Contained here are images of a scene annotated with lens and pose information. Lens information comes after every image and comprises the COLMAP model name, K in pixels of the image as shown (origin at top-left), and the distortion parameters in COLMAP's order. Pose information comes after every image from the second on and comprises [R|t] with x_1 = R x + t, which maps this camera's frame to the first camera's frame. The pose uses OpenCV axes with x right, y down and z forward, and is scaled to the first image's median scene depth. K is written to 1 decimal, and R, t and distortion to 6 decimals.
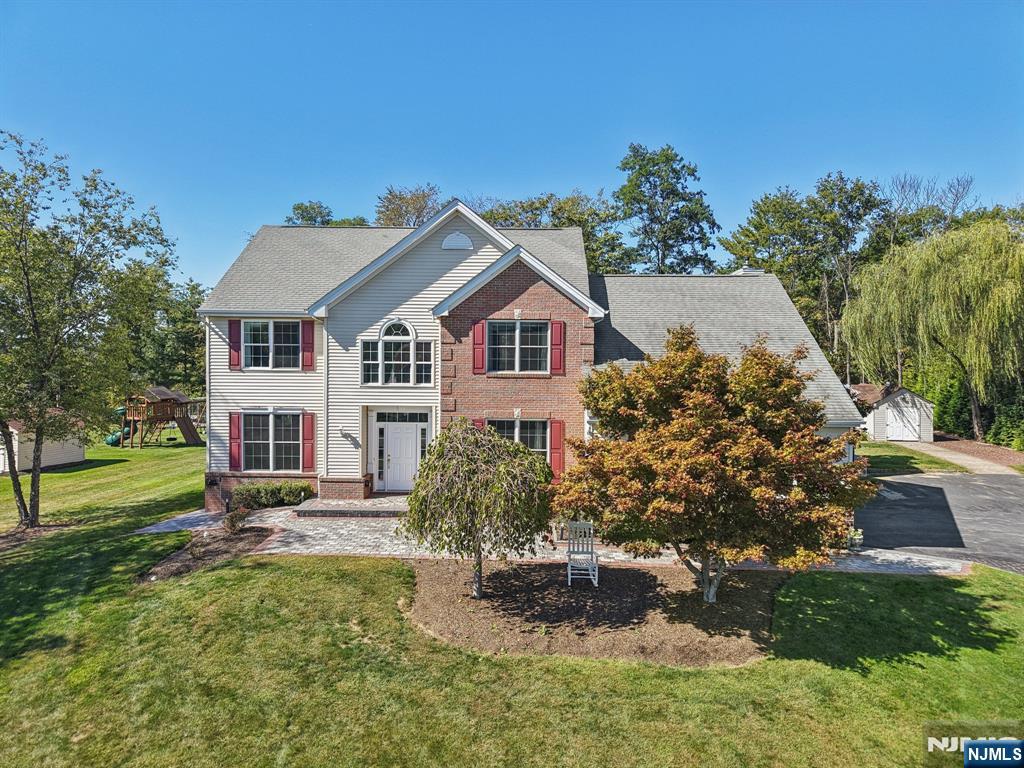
lens RADIAL K [[715.1, 0, 512.0], [0, 715.1, 384.0], [0, 0, 1]] dist [-0.003591, -0.001739]
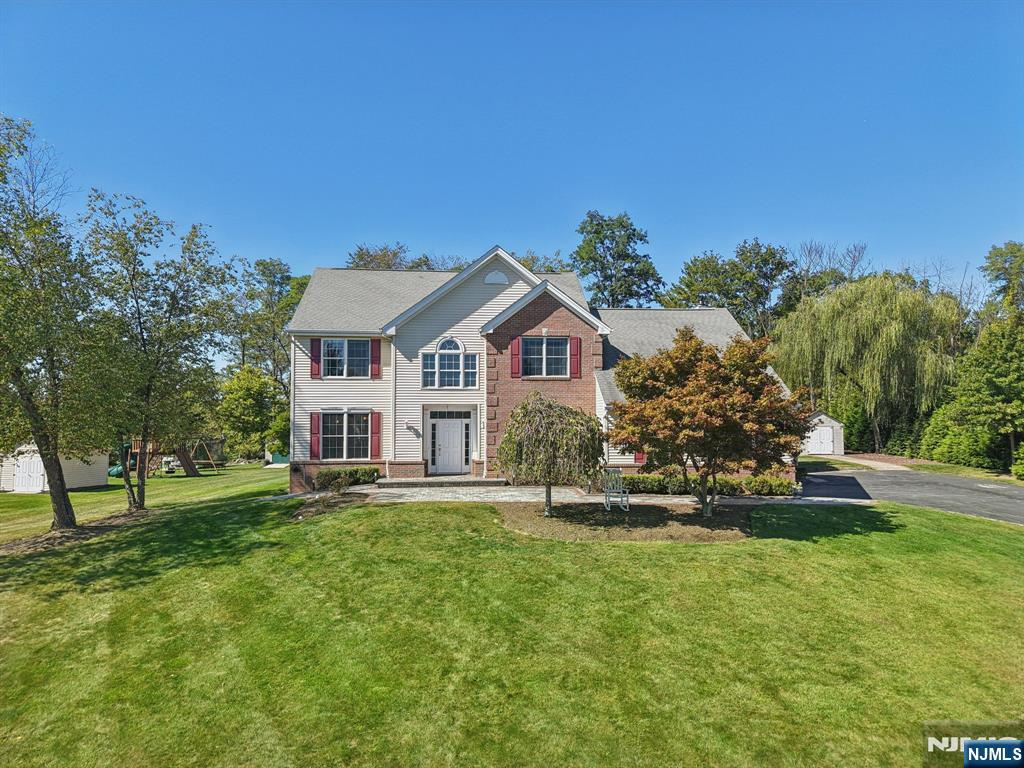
lens RADIAL K [[691.3, 0, 512.0], [0, 691.3, 384.0], [0, 0, 1]] dist [-0.000503, -0.000408]
pose [[0.995118, -0.005392, 0.098541, -0.171685], [0.013859, 0.996247, -0.085442, 0.101983], [-0.097711, 0.086391, 0.991458, -0.241872]]
